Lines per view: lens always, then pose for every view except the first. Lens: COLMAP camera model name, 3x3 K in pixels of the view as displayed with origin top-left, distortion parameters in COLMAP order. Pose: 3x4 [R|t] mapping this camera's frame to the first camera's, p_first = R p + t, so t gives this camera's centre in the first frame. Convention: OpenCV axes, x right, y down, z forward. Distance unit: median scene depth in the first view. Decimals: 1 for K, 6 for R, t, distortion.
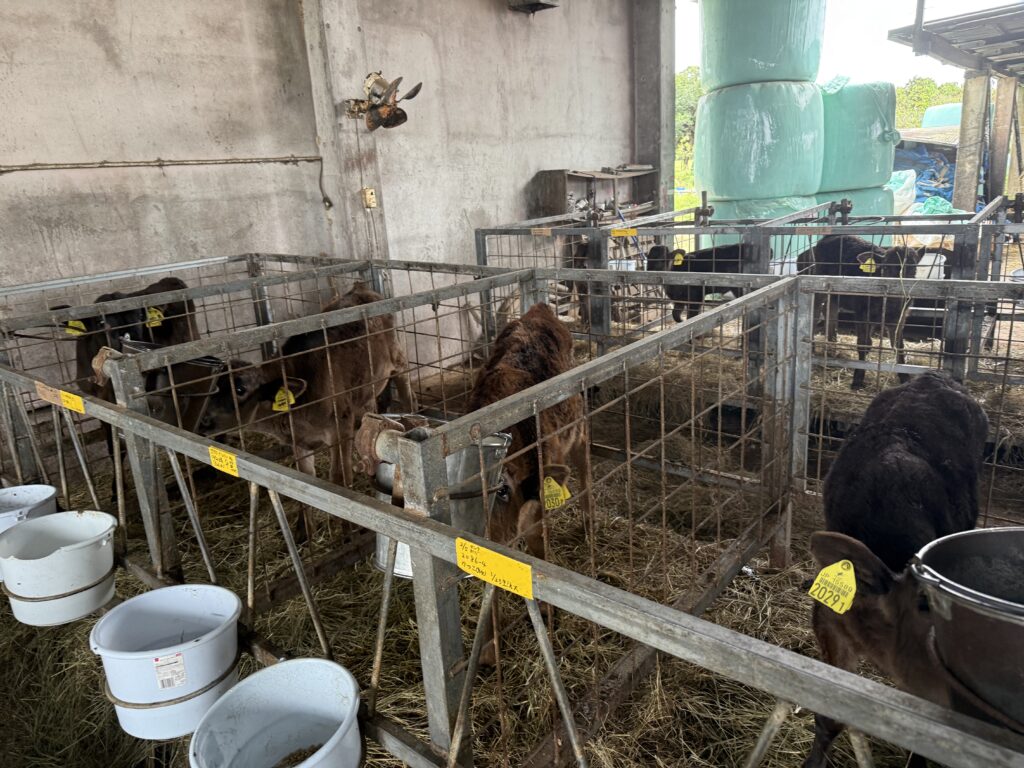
lens RADIAL K [[711.3, 0, 509.3], [0, 711.3, 366.7], [0, 0, 1]] dist [0.070715, -0.093047]
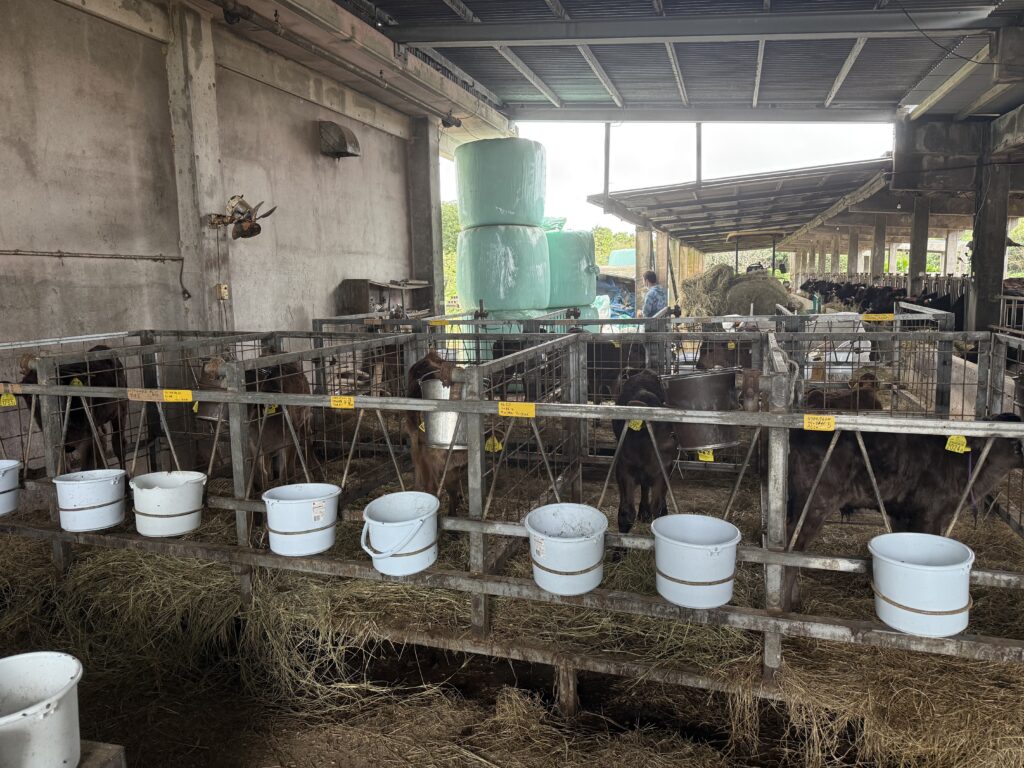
lens RADIAL K [[711.3, 0, 509.3], [0, 711.3, 366.7], [0, 0, 1]] dist [0.070715, -0.093047]
pose [[0.931043, 0.002687, 0.364899, -0.190469], [0.056657, 0.986782, -0.151828, 0.100105], [-0.360483, 0.162032, 0.918584, -0.267257]]
